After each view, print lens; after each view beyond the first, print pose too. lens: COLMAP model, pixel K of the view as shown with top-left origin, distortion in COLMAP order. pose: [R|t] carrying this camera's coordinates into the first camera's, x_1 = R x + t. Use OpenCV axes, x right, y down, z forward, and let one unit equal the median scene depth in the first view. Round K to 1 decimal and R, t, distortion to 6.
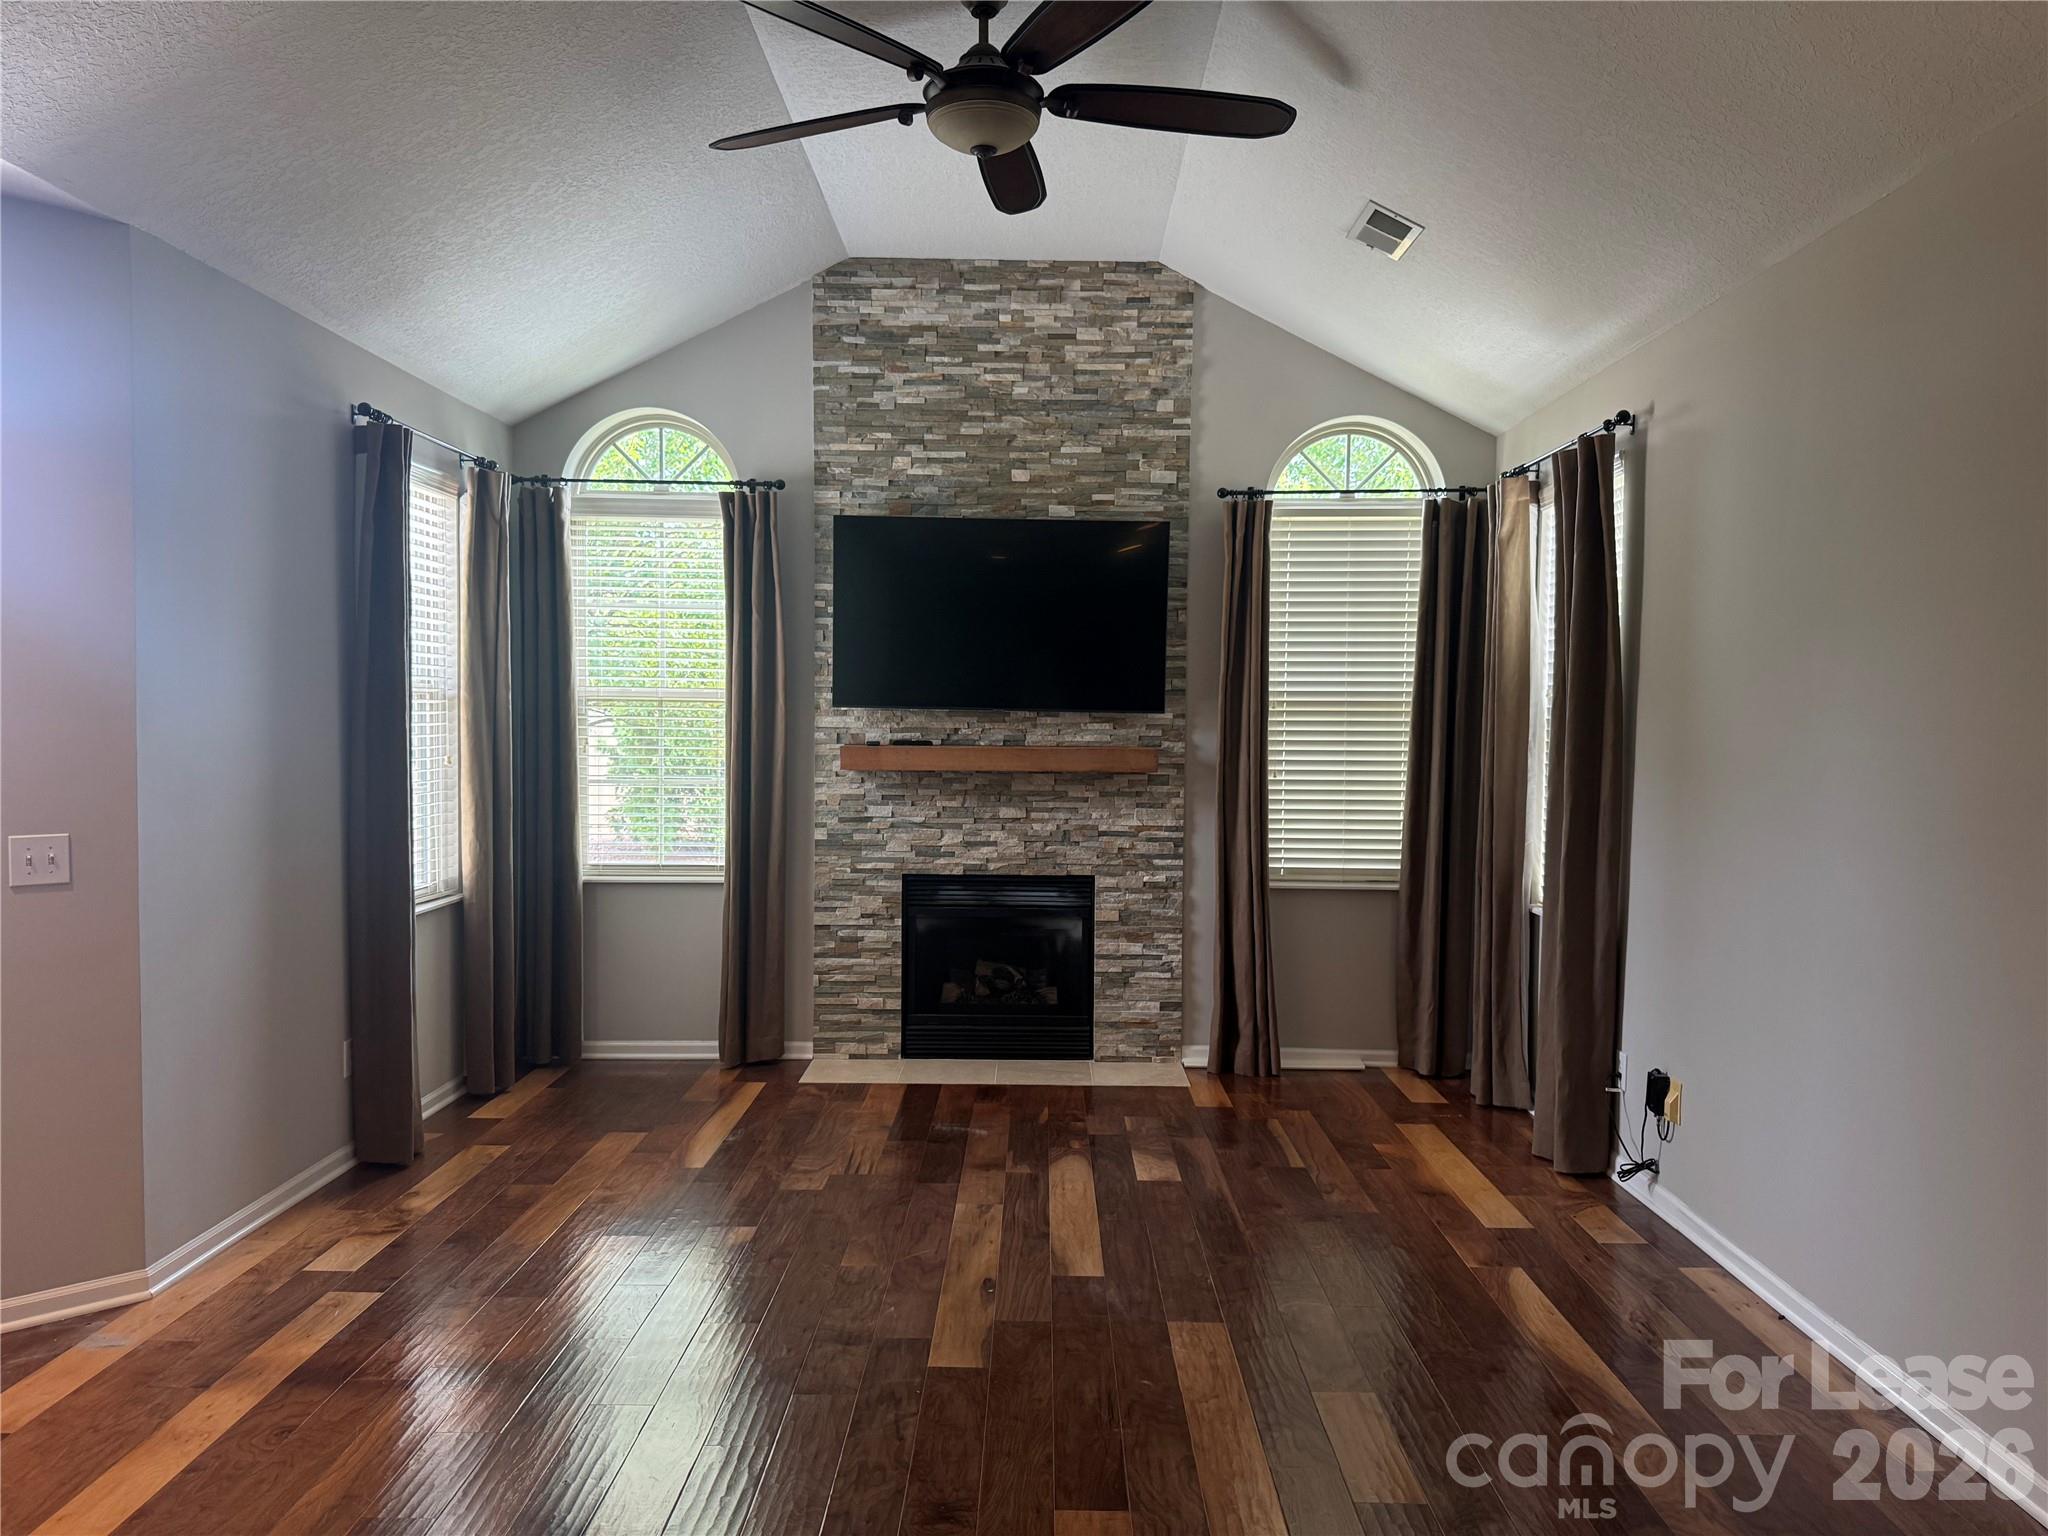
lens RADIAL K [[1432.0, 0, 1015.1], [0, 1432.0, 775.5], [0, 0, 1]] dist [0.046286, -0.000485]
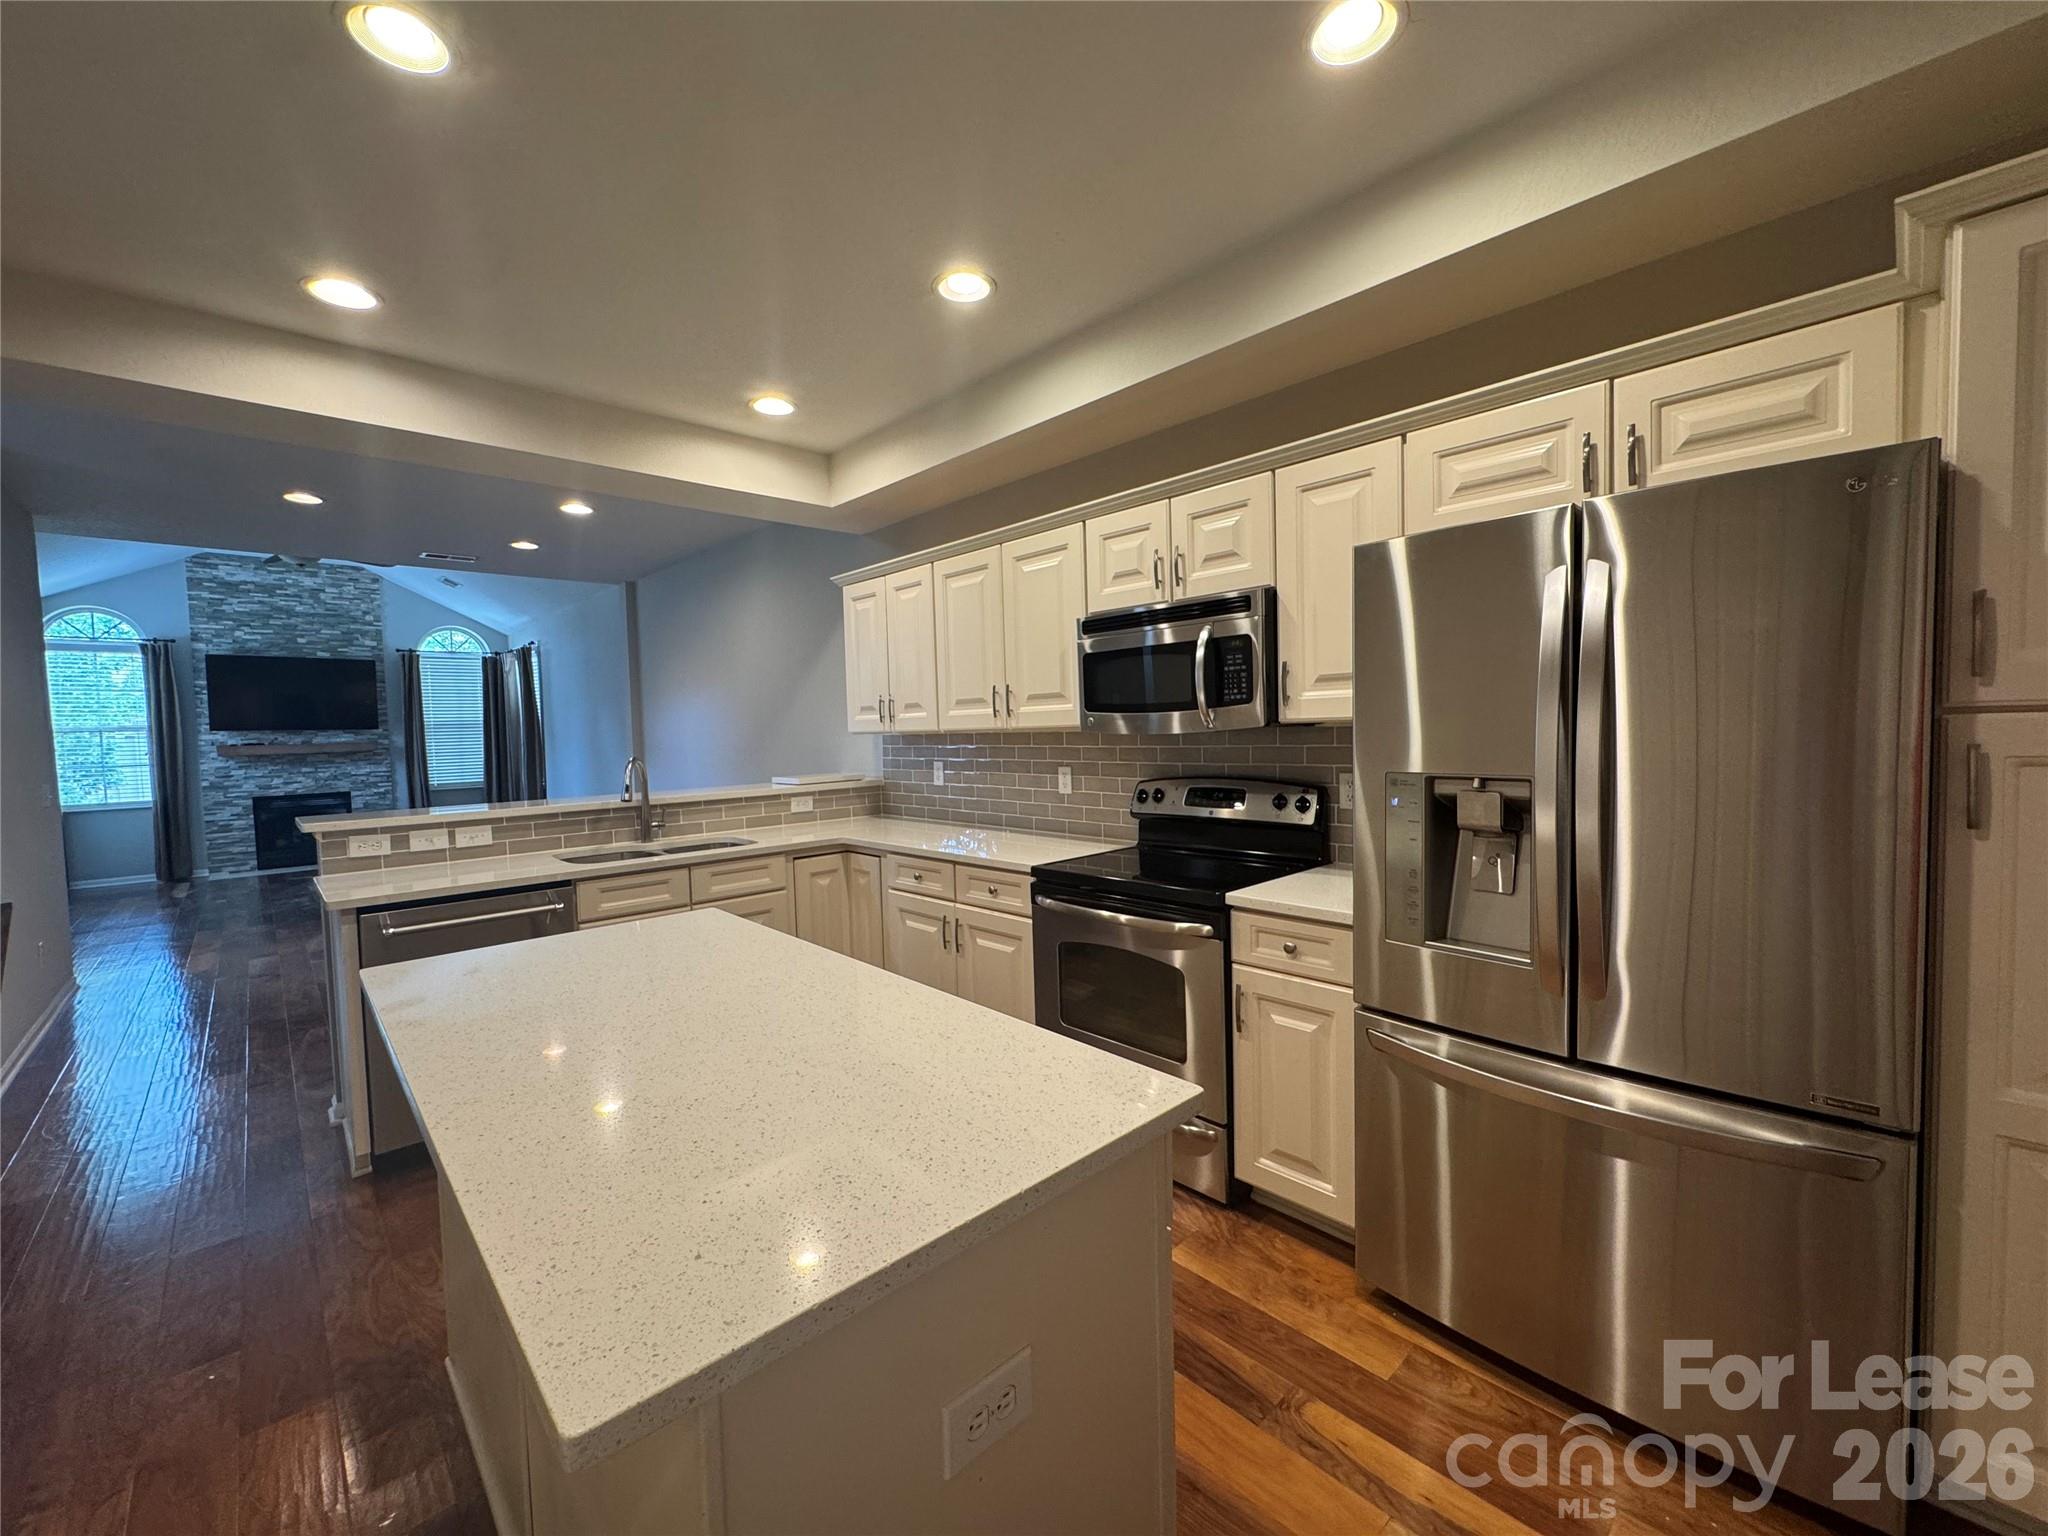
lens RADIAL K [[820.1, 0, 1018.8], [0, 820.1, 766.7], [0, 0, 1]] dist [0.000991, -0.000297]
pose [[0.709564, -0.064457, 0.701687, -0.133395], [0.064942, 0.997551, 0.025964, 0.066804], [-0.701642, 0.027146, 0.712012, -0.980591]]
